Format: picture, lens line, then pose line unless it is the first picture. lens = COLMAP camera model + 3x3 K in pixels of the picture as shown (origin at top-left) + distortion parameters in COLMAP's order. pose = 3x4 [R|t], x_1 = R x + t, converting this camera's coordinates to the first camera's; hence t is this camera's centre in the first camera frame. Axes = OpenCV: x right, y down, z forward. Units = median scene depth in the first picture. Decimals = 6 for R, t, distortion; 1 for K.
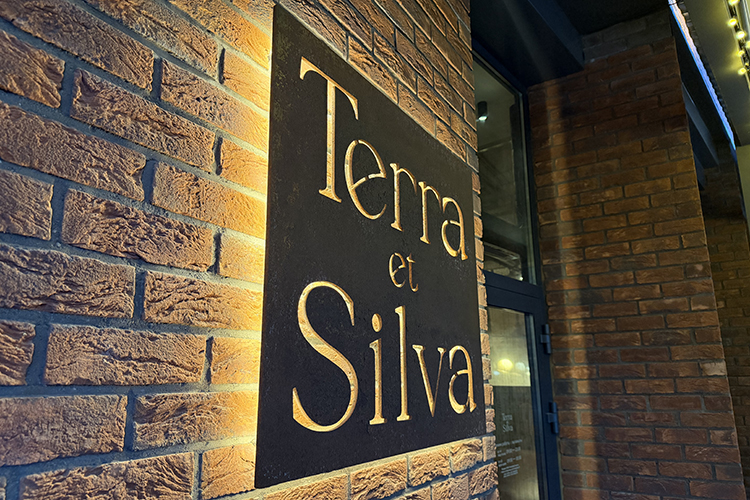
lens RADIAL K [[538.5, 0, 373.9], [0, 538.5, 251.8], [0, 0, 1]] dist [-0.023523, -0.004134]
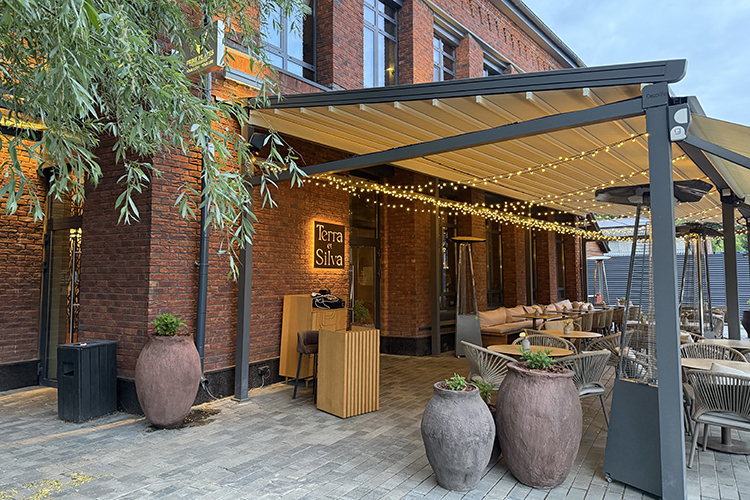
lens RADIAL K [[538.5, 0, 374.8], [0, 538.5, 247.2], [0, 0, 1]] dist [-0.023523, -0.004134]
pose [[0.999700, 0.012647, 0.020980, 0.590167], [-0.016099, 0.984699, 0.173517, -1.424753], [-0.018464, -0.173803, 0.984607, -7.244352]]
